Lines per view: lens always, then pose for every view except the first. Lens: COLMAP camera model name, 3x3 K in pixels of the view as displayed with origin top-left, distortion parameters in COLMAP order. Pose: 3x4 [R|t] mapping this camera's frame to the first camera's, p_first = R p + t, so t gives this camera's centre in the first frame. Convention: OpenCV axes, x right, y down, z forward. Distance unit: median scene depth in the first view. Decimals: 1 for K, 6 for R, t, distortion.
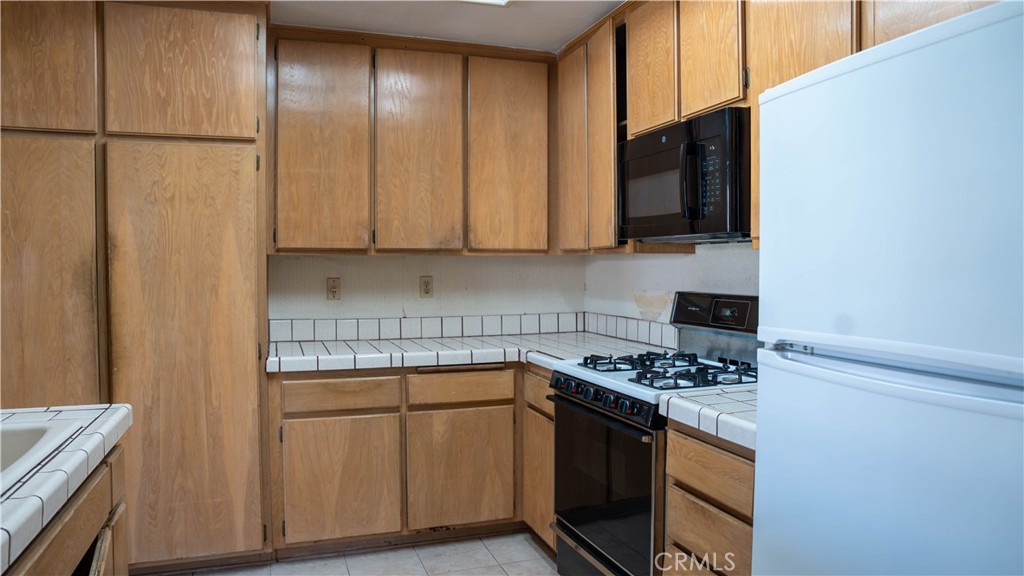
lens RADIAL K [[702.5, 0, 512.0], [0, 702.5, 288.0], [0, 0, 1]] dist [-0.129177, 0.108961]
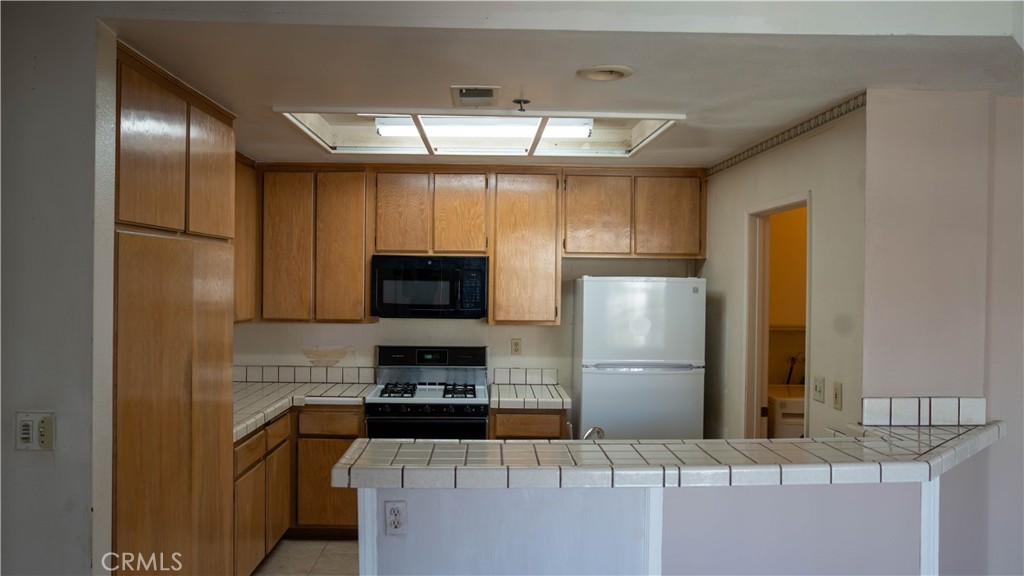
lens RADIAL K [[778.6, 0, 512.0], [0, 778.6, 288.0], [0, 0, 1]] dist [-0.061150, 0.001494]
pose [[0.300436, -0.003141, 0.953797, -1.451253], [0.020449, 0.999786, -0.003148, -0.122881], [-0.953583, 0.020450, 0.300436, 0.173238]]
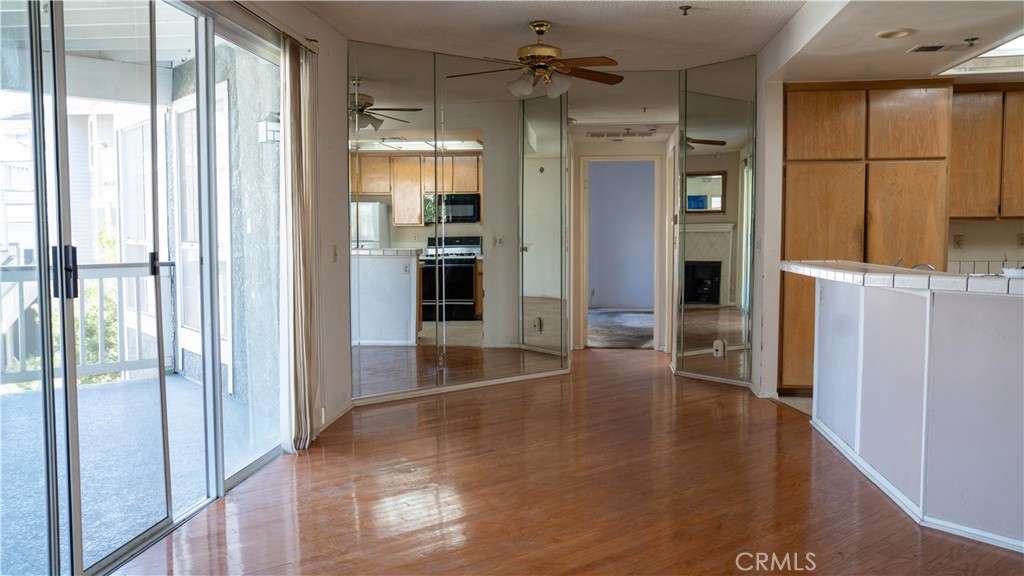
lens RADIAL K [[838.6, 0, 512.9], [0, 838.6, 300.4], [0, 0, 1]] dist [-0.004979, 0.003290]
pose [[0.903358, 0.025371, -0.428137, -0.446836], [-0.004665, 0.998771, 0.049345, 0.056432], [0.428863, -0.042579, 0.902366, -1.486873]]
